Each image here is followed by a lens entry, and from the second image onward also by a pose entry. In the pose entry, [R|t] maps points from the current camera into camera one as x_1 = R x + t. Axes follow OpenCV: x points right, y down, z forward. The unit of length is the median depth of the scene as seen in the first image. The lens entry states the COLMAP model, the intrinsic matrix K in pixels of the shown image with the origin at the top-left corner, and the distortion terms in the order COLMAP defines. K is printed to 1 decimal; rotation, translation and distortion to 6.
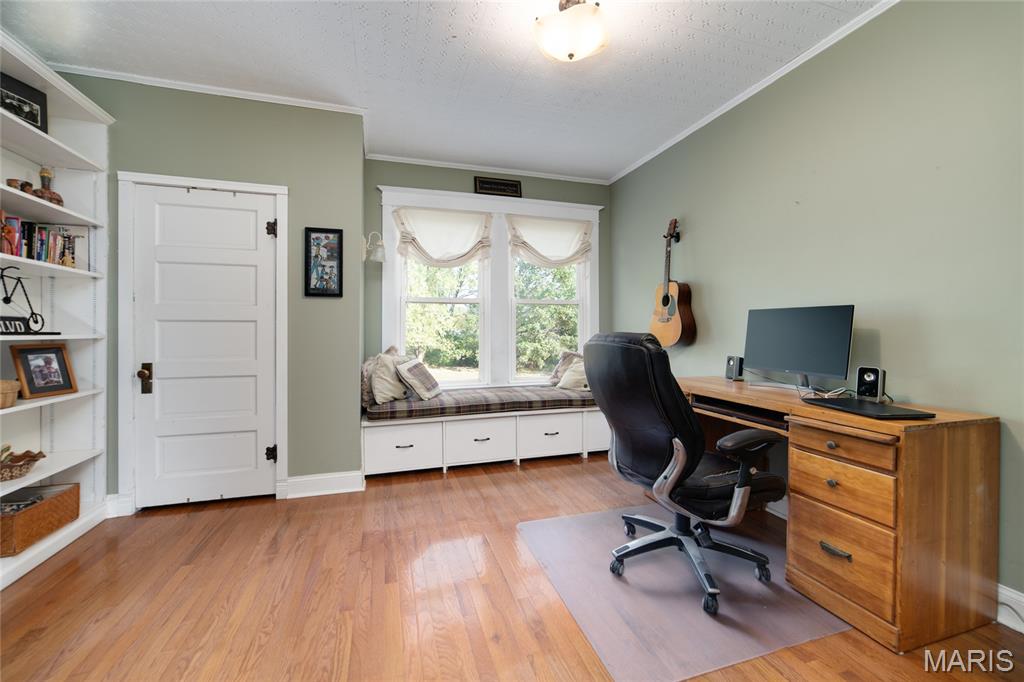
lens RADIAL K [[401.6, 0, 516.7], [0, 401.6, 333.6], [0, 0, 1]] dist [-0.009739, 0.001995]
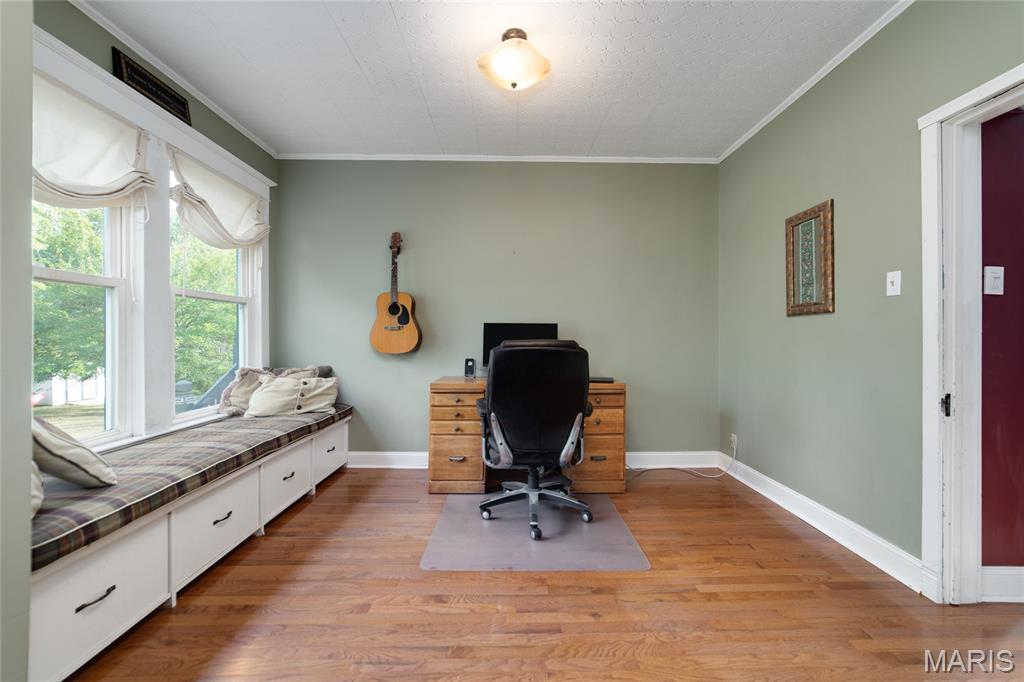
lens RADIAL K [[401.6, 0, 517.3], [0, 401.6, 340.2], [0, 0, 1]] dist [-0.009739, 0.001995]
pose [[0.293540, -0.004902, 0.955934, -0.549808], [0.005058, 0.999981, 0.003575, -0.005209], [-0.955933, 0.003785, 0.293559, 0.409485]]
